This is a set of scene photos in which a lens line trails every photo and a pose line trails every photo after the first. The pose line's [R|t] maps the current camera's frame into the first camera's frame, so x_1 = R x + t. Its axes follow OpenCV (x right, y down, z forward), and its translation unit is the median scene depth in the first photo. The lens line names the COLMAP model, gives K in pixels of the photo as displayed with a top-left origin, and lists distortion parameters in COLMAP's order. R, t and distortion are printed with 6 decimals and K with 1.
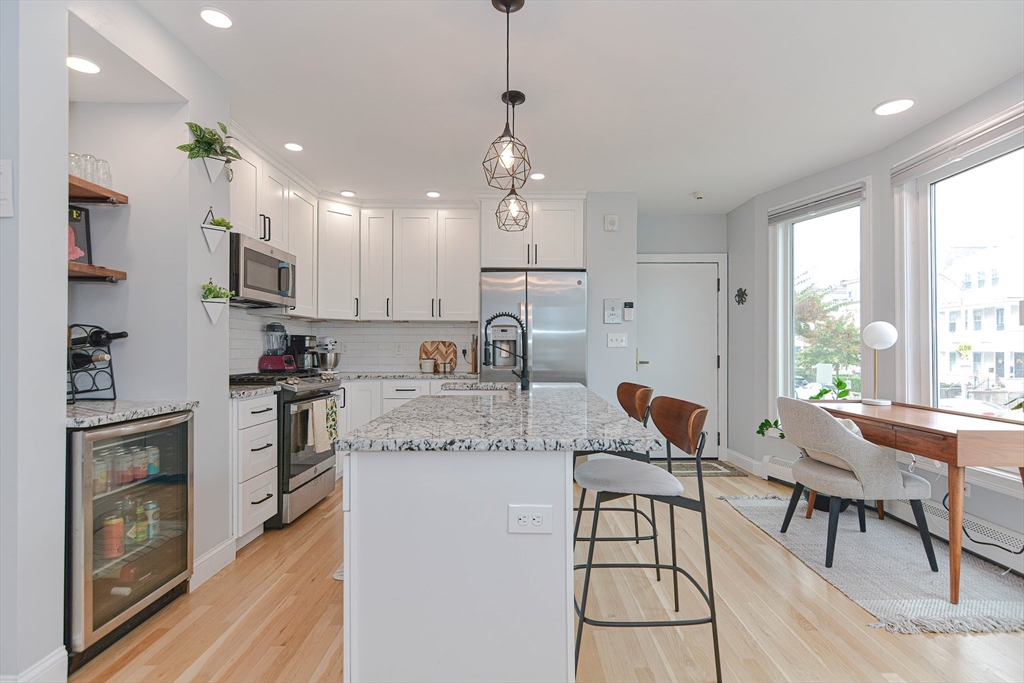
lens RADIAL K [[502.8, 0, 524.3], [0, 502.8, 347.0], [0, 0, 1]] dist [0.014407, -0.001342]
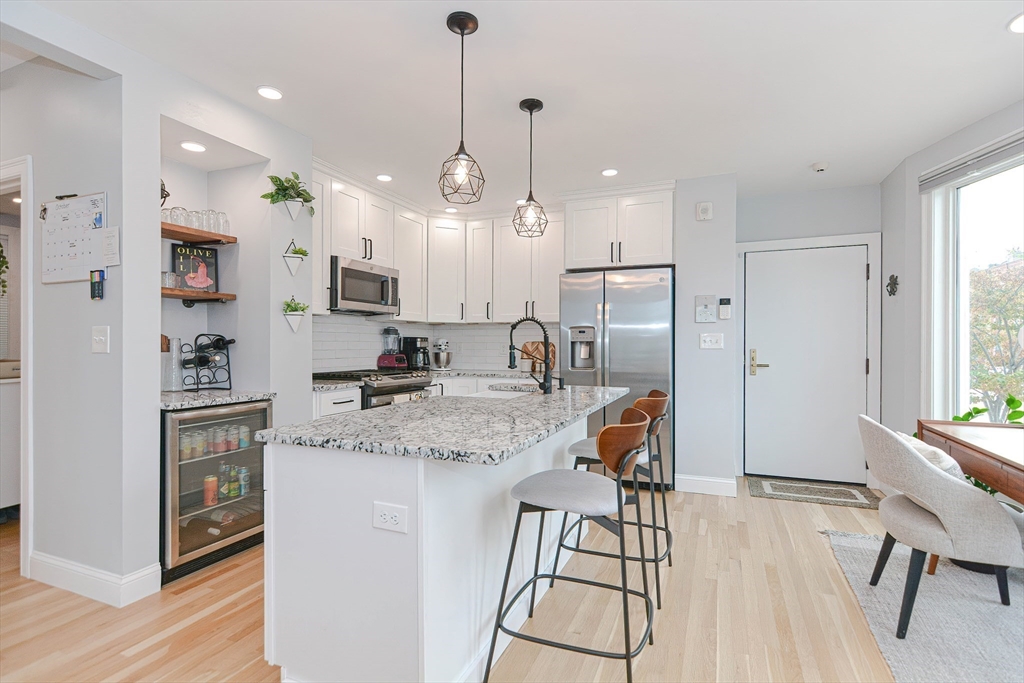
lens RADIAL K [[499.1, 0, 516.0], [0, 499.1, 345.3], [0, 0, 1]] dist [0.016488, -0.000382]
pose [[0.920627, 0.002089, -0.390437, 0.285980], [0.000057, 0.999985, 0.005486, -0.014347], [0.390443, -0.005073, 0.920613, 0.048598]]
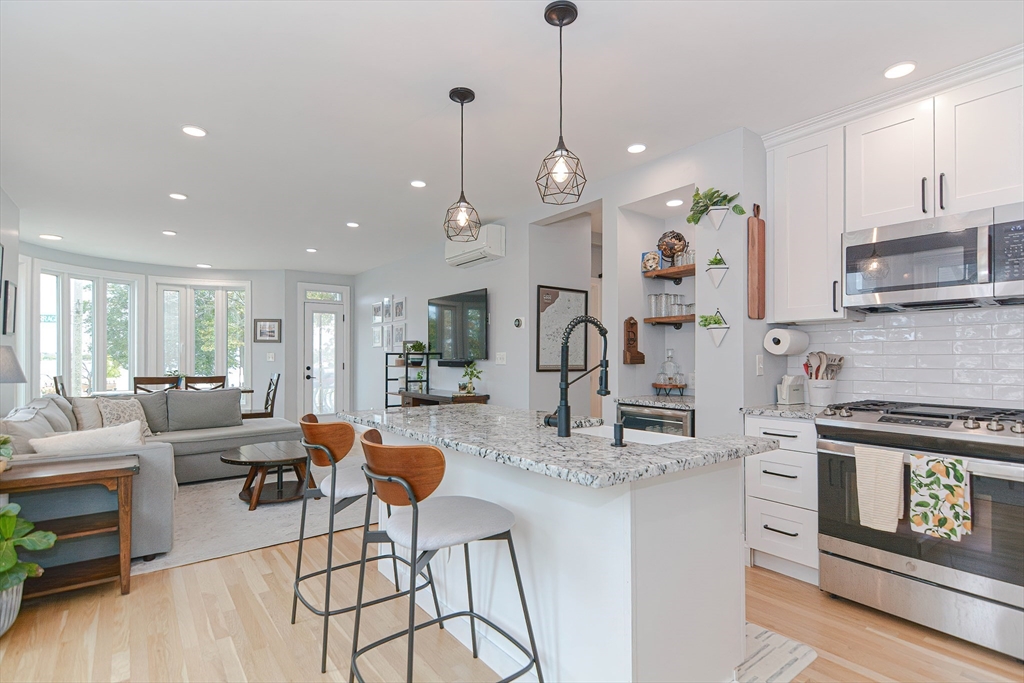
lens RADIAL K [[502.8, 0, 524.3], [0, 502.8, 347.0], [0, 0, 1]] dist [0.014407, -0.001342]
pose [[-0.791584, -0.015196, -0.610872, 0.379093], [-0.000207, 0.999697, -0.024599, -0.010806], [0.611060, -0.019346, -0.791347, 1.226076]]
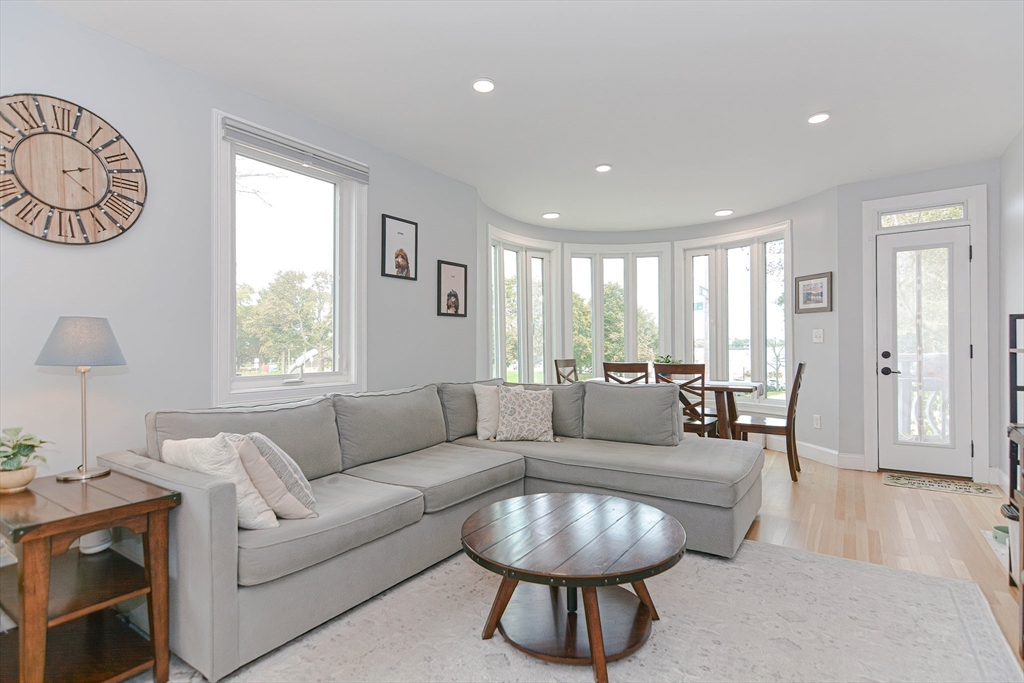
lens RADIAL K [[502.4, 0, 510.5], [0, 502.4, 345.3], [0, 0, 1]] dist [0.002580, -0.000497]
pose [[-0.821304, 0.007580, 0.570440, -0.196059], [0.005718, 0.999971, -0.005055, 0.007005], [-0.570462, -0.000890, -0.821324, 0.363990]]
